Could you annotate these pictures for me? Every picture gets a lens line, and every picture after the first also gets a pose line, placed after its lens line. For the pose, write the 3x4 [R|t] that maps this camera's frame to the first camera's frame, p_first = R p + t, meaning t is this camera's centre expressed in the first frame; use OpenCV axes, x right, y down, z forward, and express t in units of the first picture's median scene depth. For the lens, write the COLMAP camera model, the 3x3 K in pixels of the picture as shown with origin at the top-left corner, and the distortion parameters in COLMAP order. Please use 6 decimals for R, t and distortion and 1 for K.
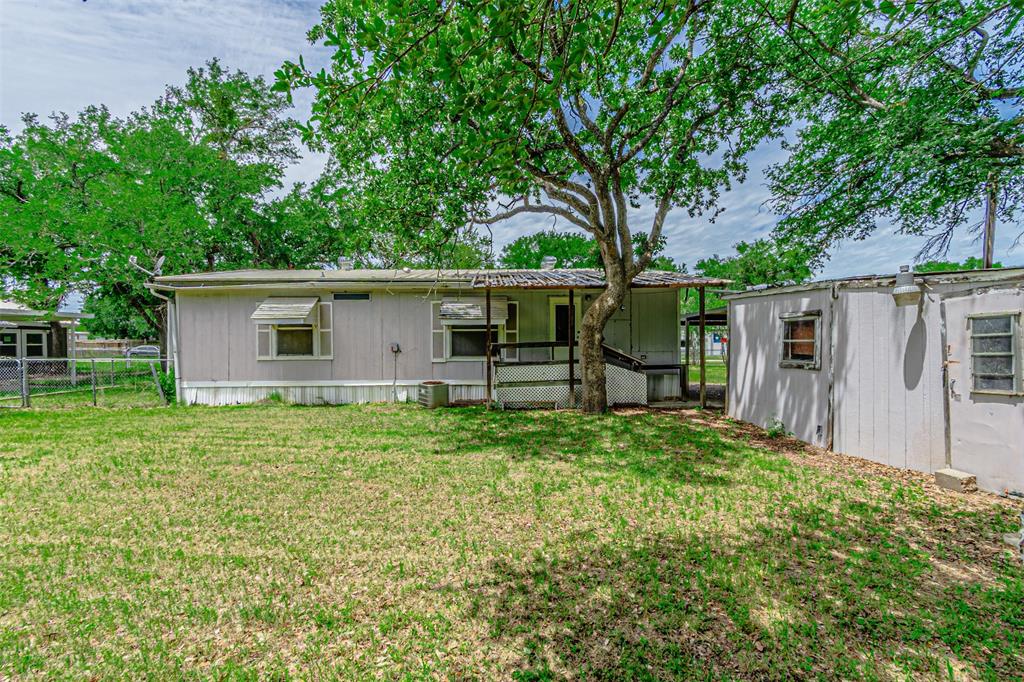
lens RADIAL K [[461.6, 0, 489.6], [0, 461.6, 346.0], [0, 0, 1]] dist [0.000980, -0.000339]
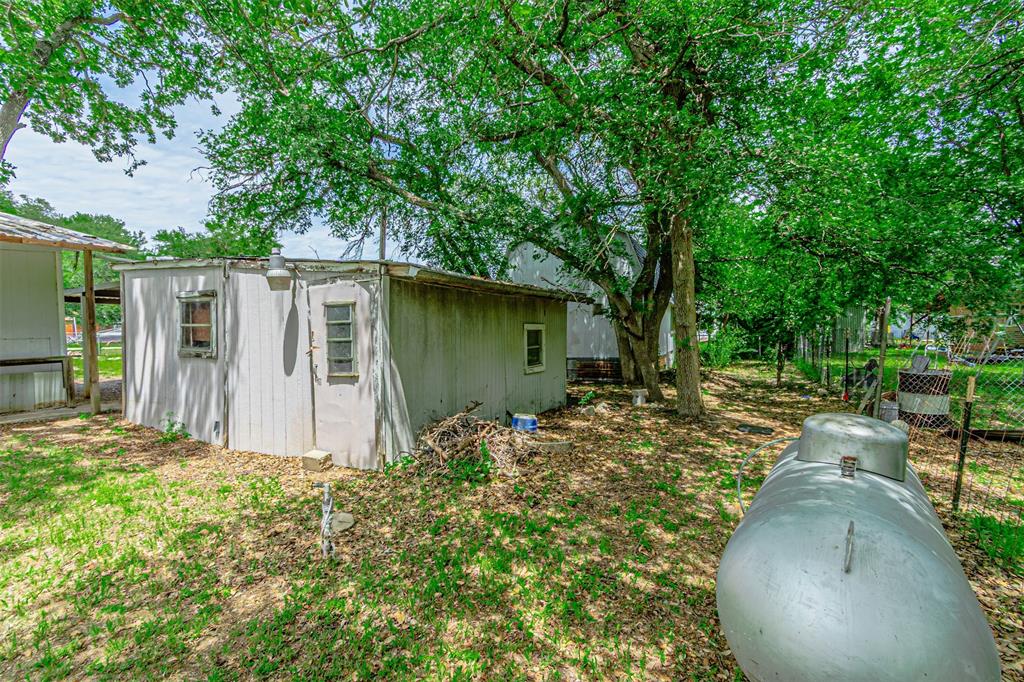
lens RADIAL K [[442.8, 0, 512.3], [0, 442.8, 327.6], [0, 0, 1]] dist [-0.000457, -0.000426]
pose [[0.492337, 0.008269, 0.870365, 0.207543], [-0.002934, 0.999965, -0.007841, -0.002024], [-0.870400, 0.001306, 0.492344, 0.072936]]
